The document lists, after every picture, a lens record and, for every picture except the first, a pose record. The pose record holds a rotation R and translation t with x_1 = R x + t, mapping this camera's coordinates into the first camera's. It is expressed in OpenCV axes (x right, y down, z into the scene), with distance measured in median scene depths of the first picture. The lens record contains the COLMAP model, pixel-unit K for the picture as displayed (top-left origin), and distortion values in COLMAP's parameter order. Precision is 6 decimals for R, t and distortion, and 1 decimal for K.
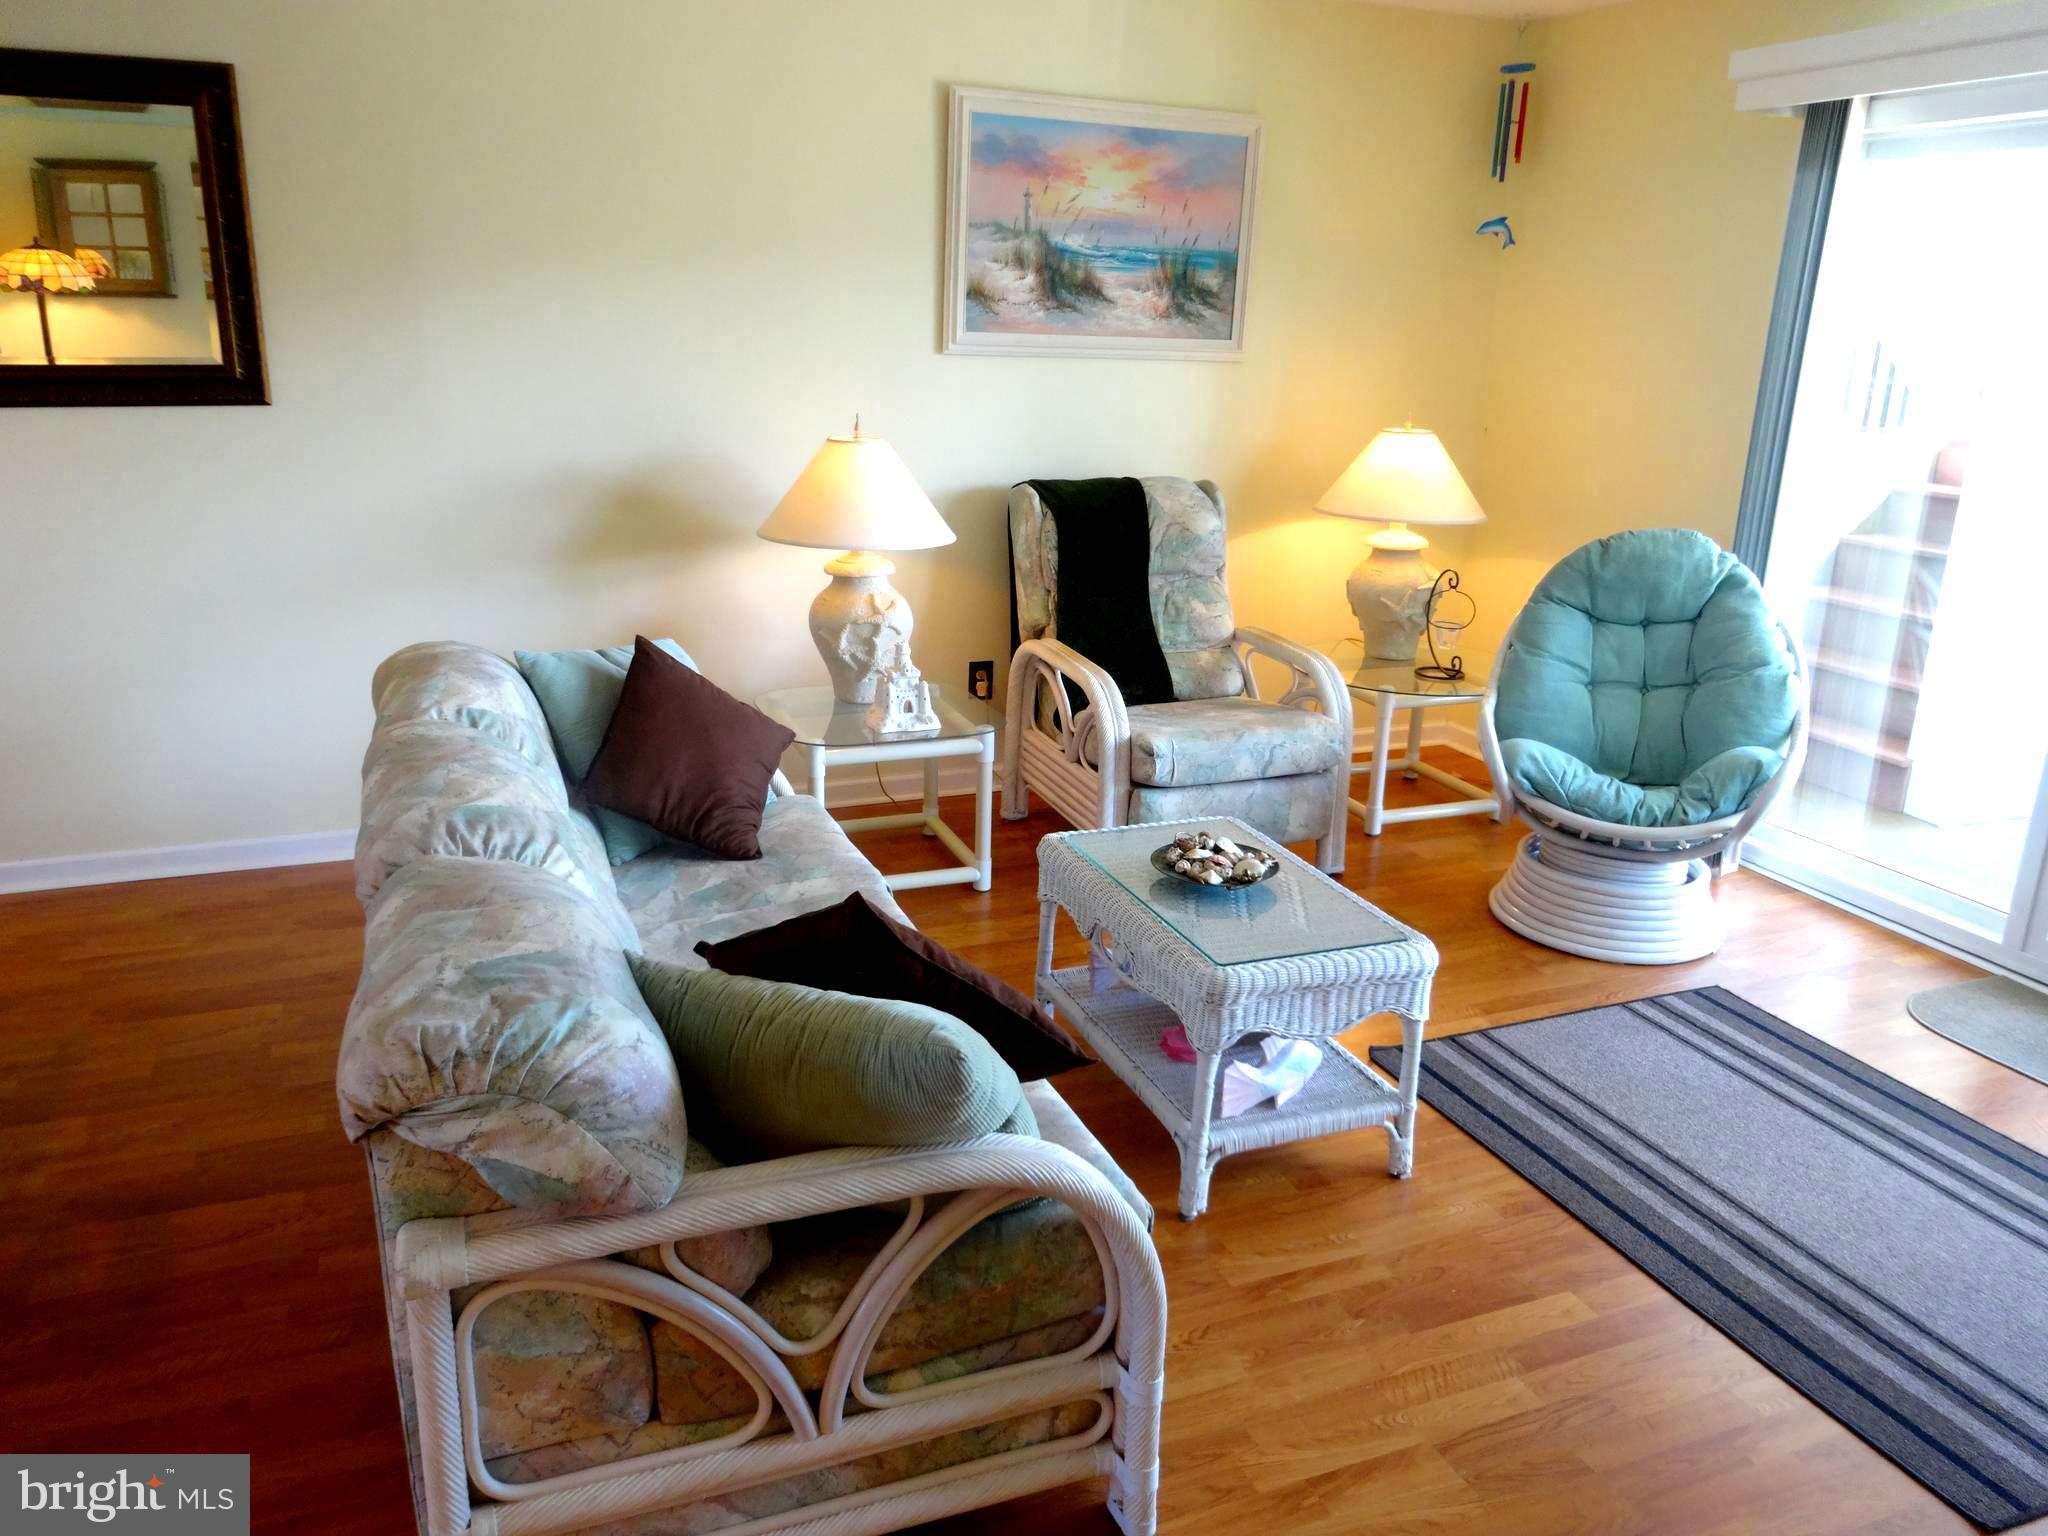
lens RADIAL K [[1516.0, 0, 1017.9], [0, 1516.0, 769.0], [0, 0, 1]] dist [-0.003529, -0.001795]
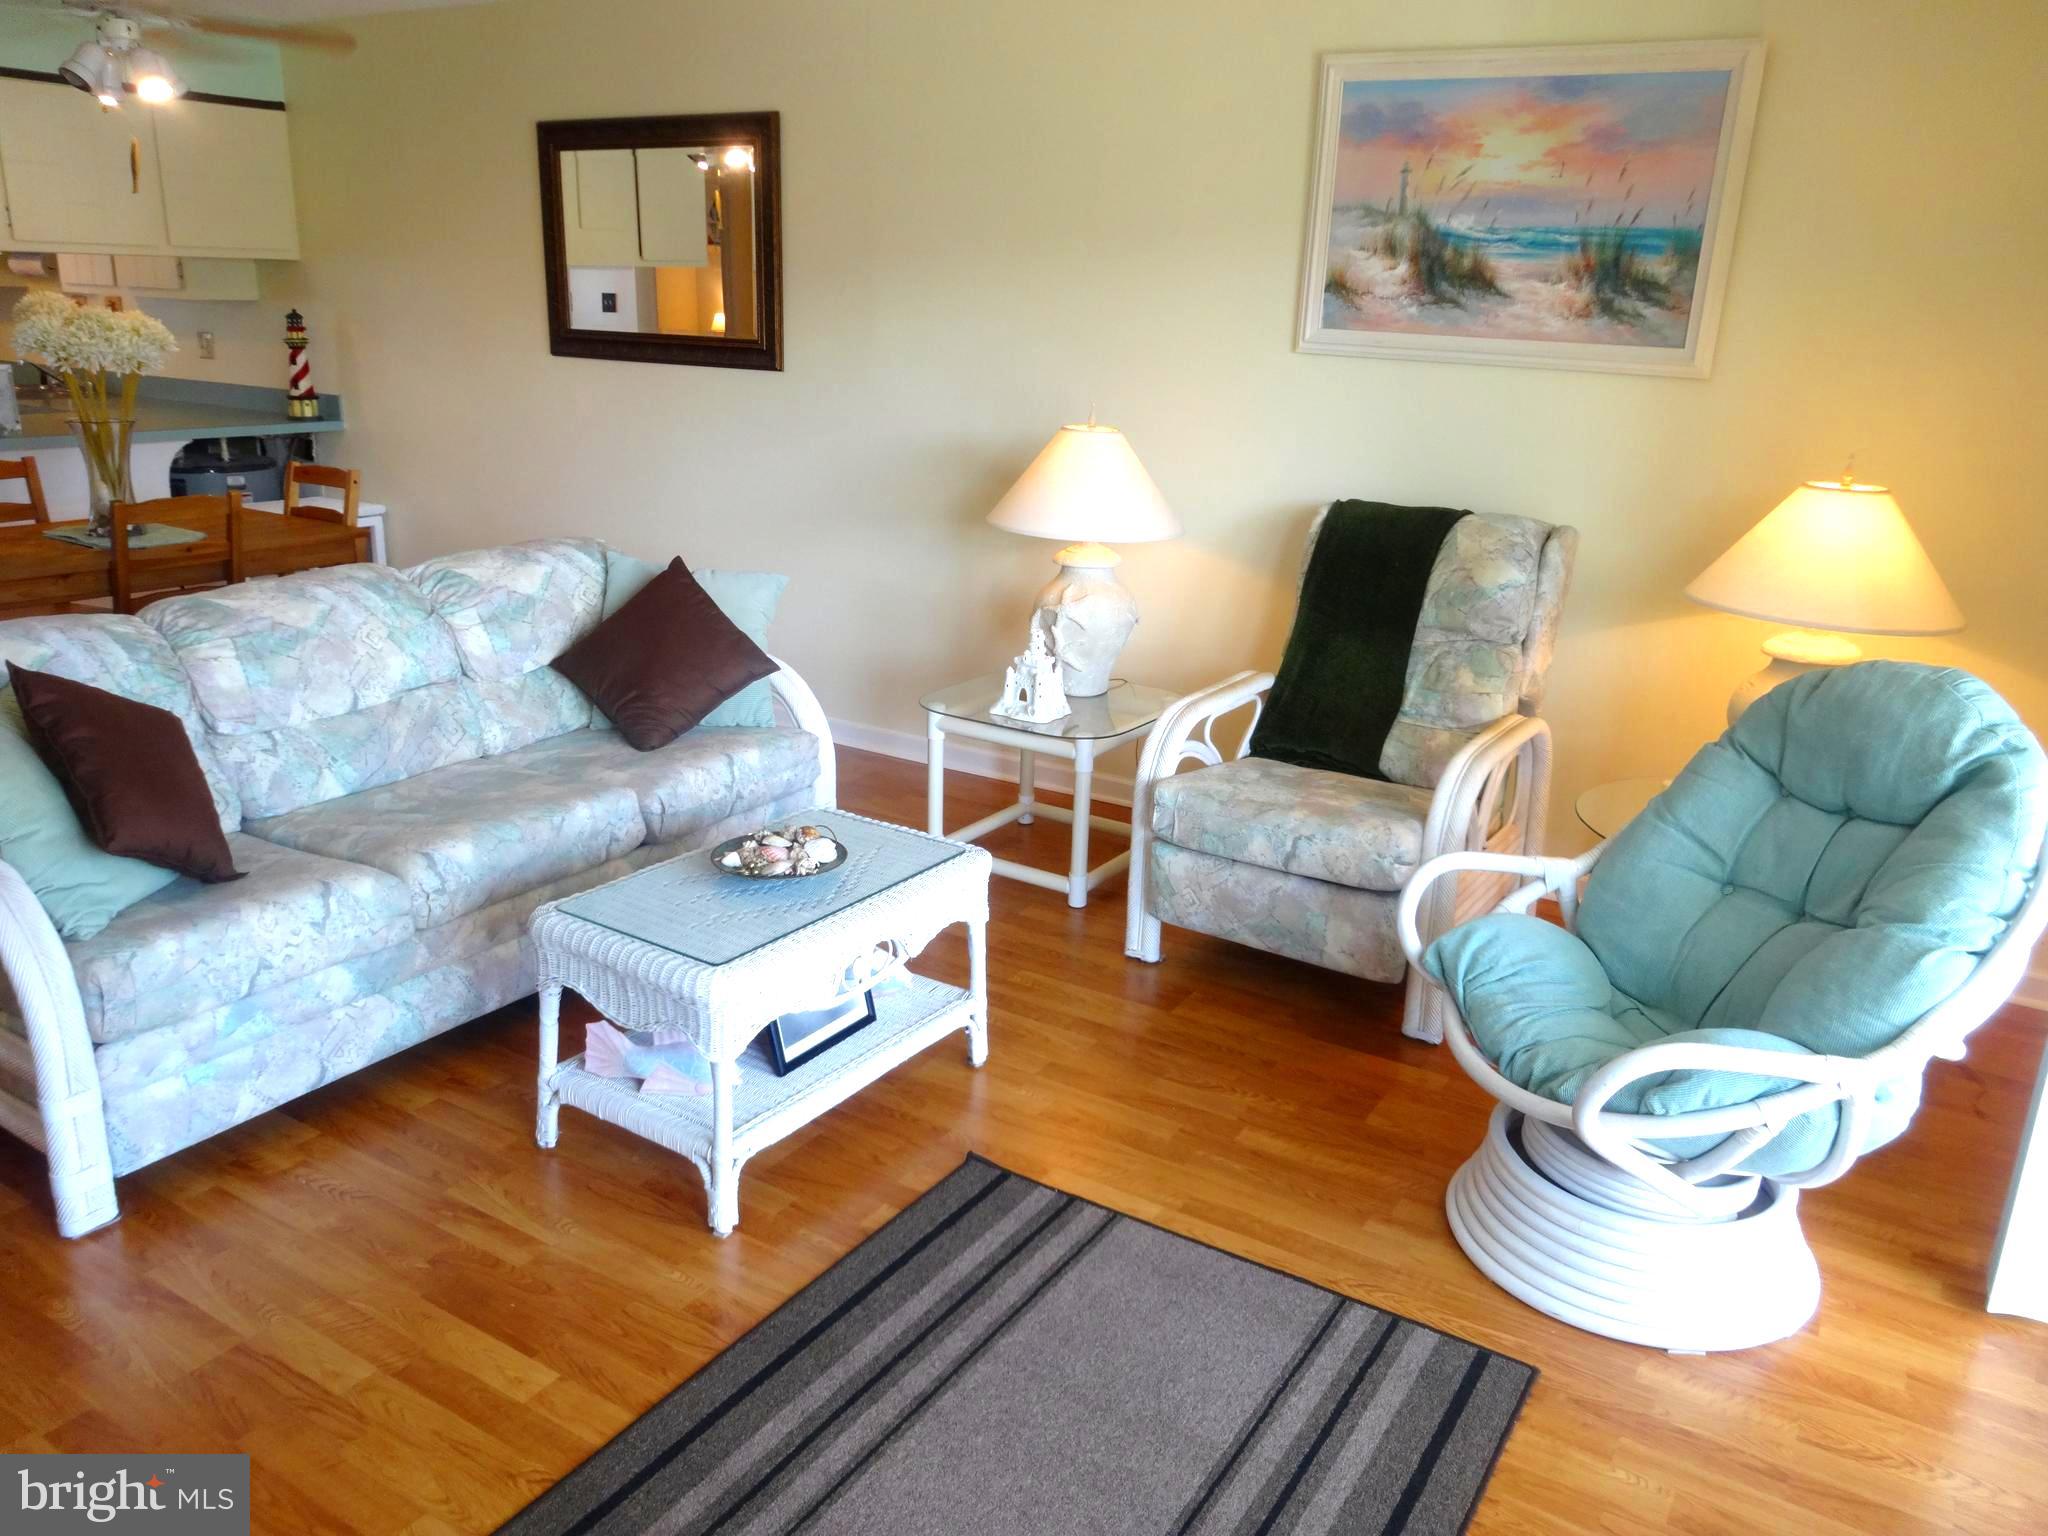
lens RADIAL K [[1516.0, 0, 1017.9], [0, 1516.0, 769.0], [0, 0, 1]] dist [-0.003529, -0.001795]
pose [[0.581686, 0.235165, -0.778678, 0.620633], [-0.258299, 0.961151, 0.097319, -0.078943], [0.771313, 0.144523, 0.619831, 0.343429]]
